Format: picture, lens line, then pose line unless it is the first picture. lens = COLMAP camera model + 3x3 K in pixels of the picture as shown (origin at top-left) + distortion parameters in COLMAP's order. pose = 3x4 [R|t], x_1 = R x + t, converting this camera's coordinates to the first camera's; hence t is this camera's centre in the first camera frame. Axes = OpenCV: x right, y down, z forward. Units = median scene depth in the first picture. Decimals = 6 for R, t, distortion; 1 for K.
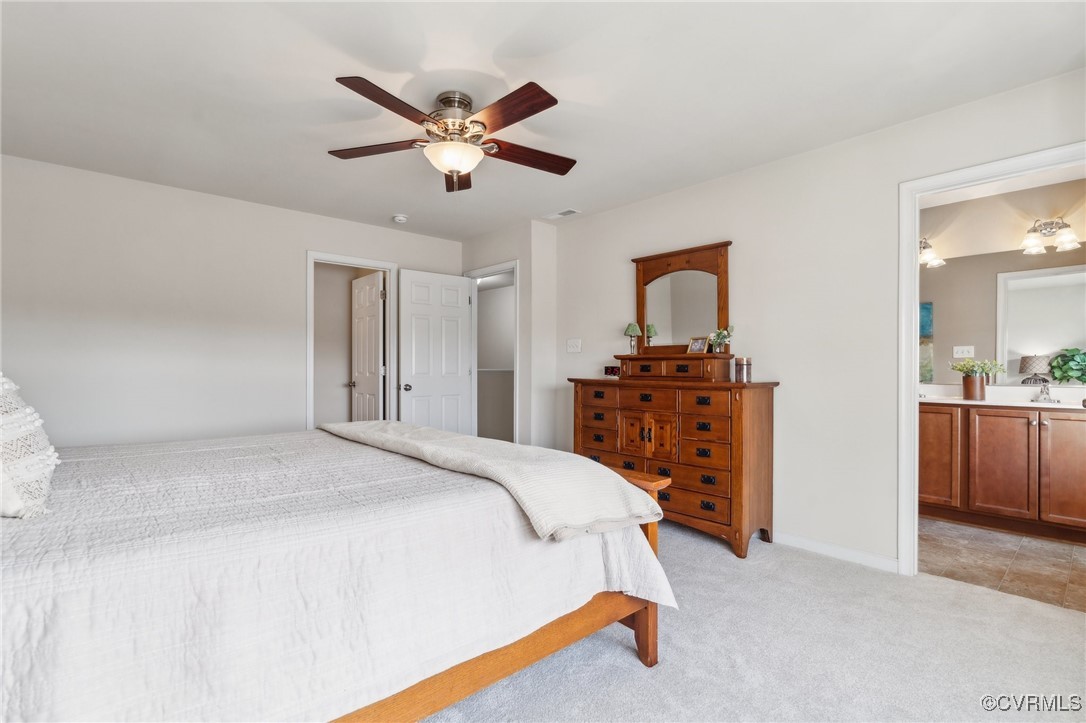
lens RADIAL K [[515.8, 0, 543.0], [0, 515.8, 361.5], [0, 0, 1]] dist [-0.000479, 0.009060]
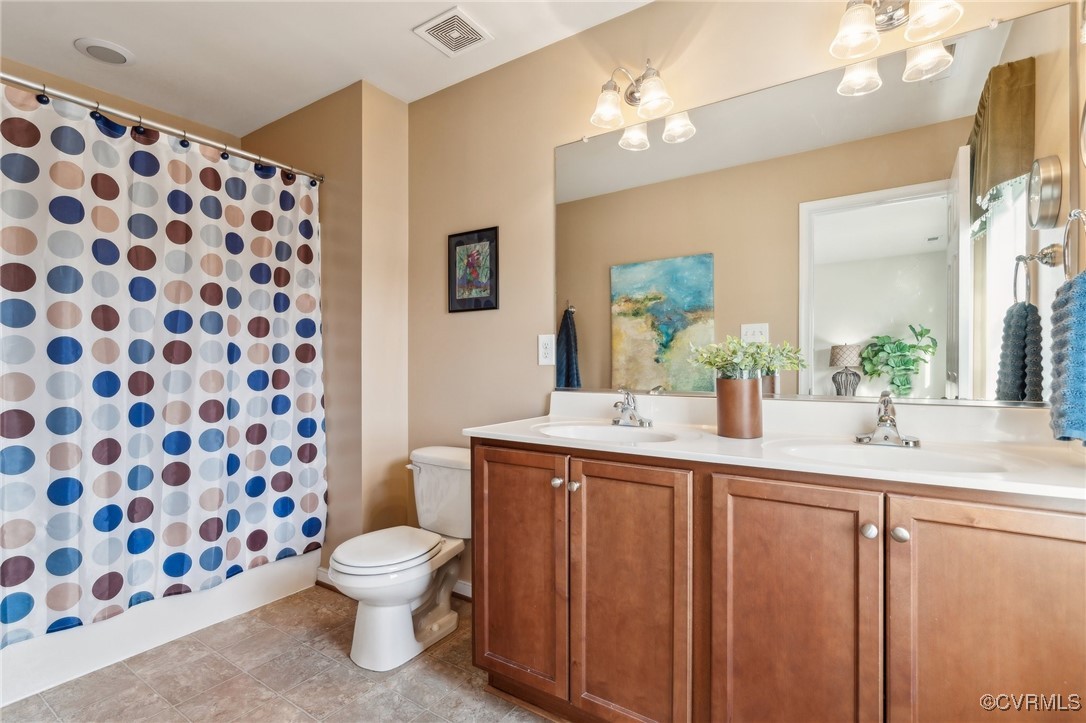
lens RADIAL K [[515.8, 0, 543.0], [0, 515.8, 361.5], [0, 0, 1]] dist [-0.000479, 0.009060]
pose [[0.971960, -0.005199, 0.235091, 0.624393], [0.003060, 0.999951, 0.009459, 0.011933], [-0.235128, -0.008474, 0.971927, 0.683548]]
